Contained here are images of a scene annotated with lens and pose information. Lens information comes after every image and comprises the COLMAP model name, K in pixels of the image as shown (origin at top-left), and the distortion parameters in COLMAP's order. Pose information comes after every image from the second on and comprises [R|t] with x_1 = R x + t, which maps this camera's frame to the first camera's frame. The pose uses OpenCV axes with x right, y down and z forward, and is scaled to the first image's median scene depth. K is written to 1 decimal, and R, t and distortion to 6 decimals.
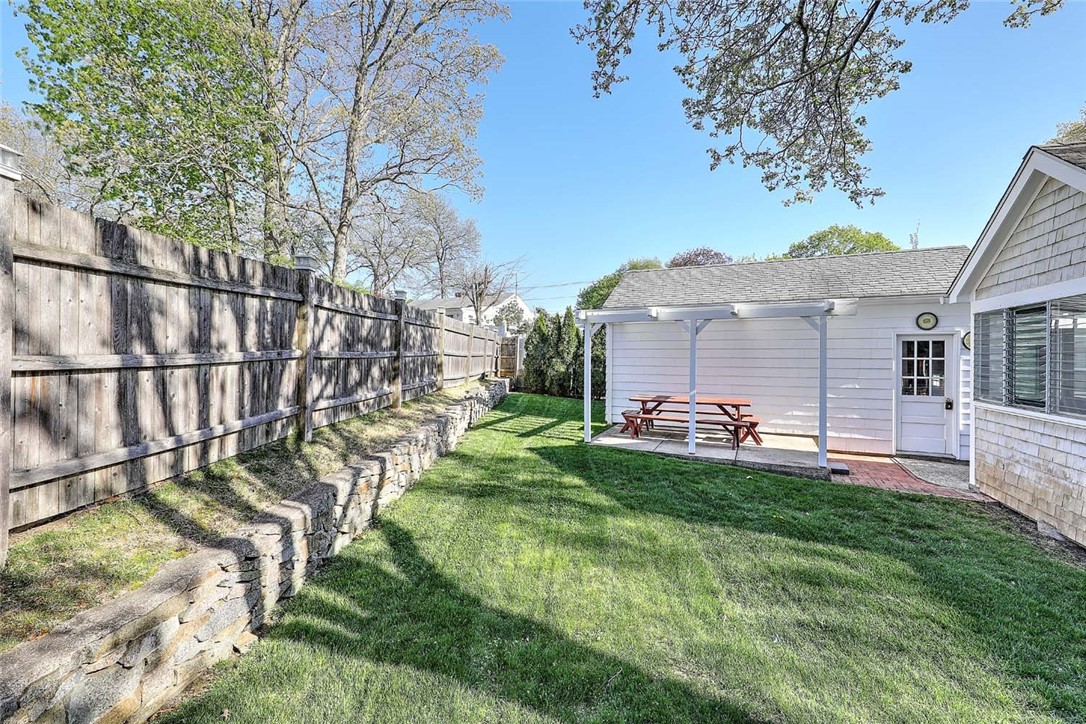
lens RADIAL K [[462.5, 0, 543.4], [0, 462.5, 362.8], [0, 0, 1]] dist [0.013561, -0.006654]
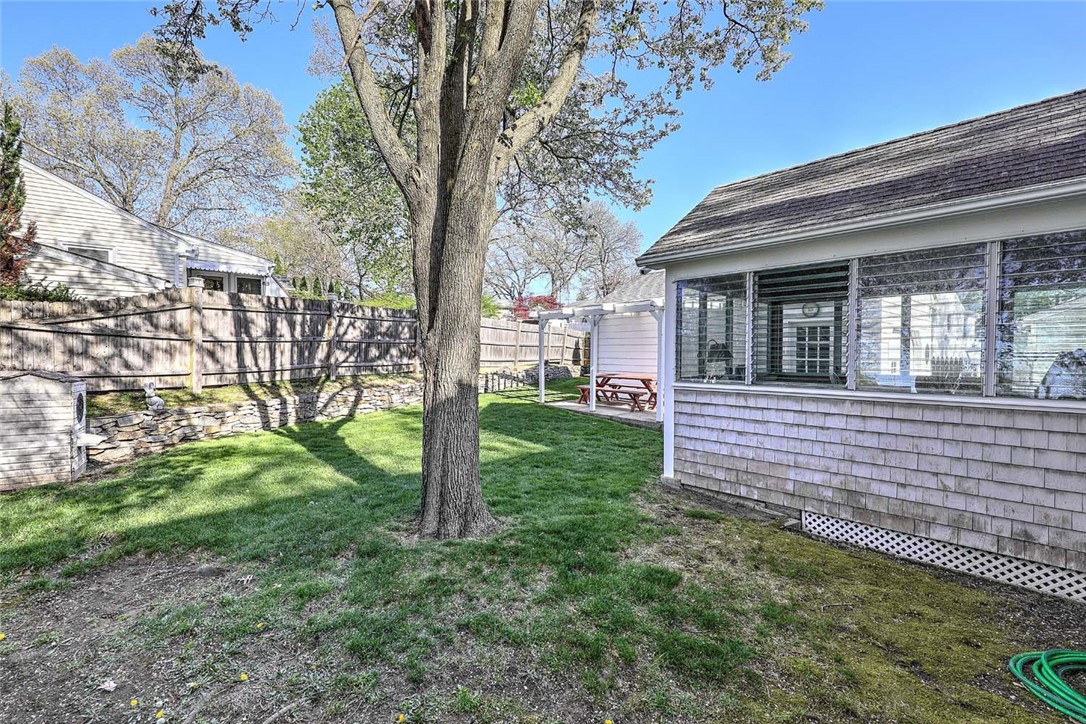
lens RADIAL K [[462.5, 0, 543.4], [0, 462.5, 362.8], [0, 0, 1]] dist [0.013561, -0.006654]
pose [[0.910877, 0.009181, -0.412576, 0.985076], [-0.006749, 0.999950, 0.007353, 0.051089], [0.412623, -0.003913, 0.910893, -0.427158]]
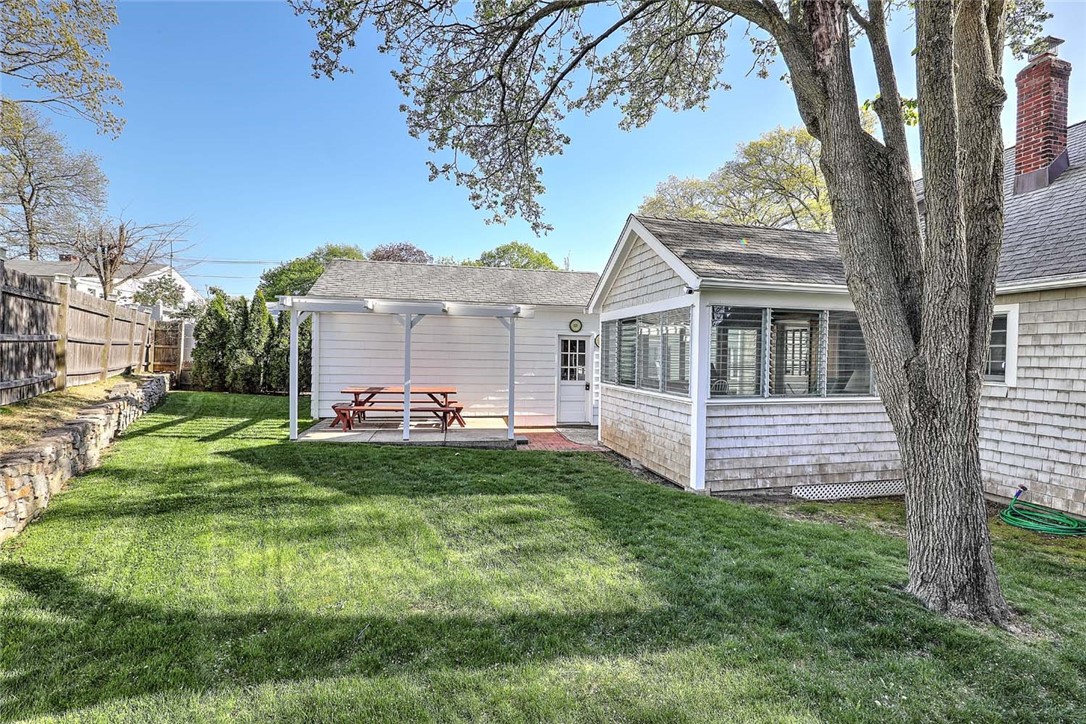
lens RADIAL K [[462.5, 0, 543.4], [0, 462.5, 362.8], [0, 0, 1]] dist [0.013561, -0.006654]
pose [[0.811423, -0.000876, 0.584459, -0.060923], [-0.006815, 0.999917, 0.010961, 0.006801], [-0.584420, -0.012877, 0.811349, -0.061663]]
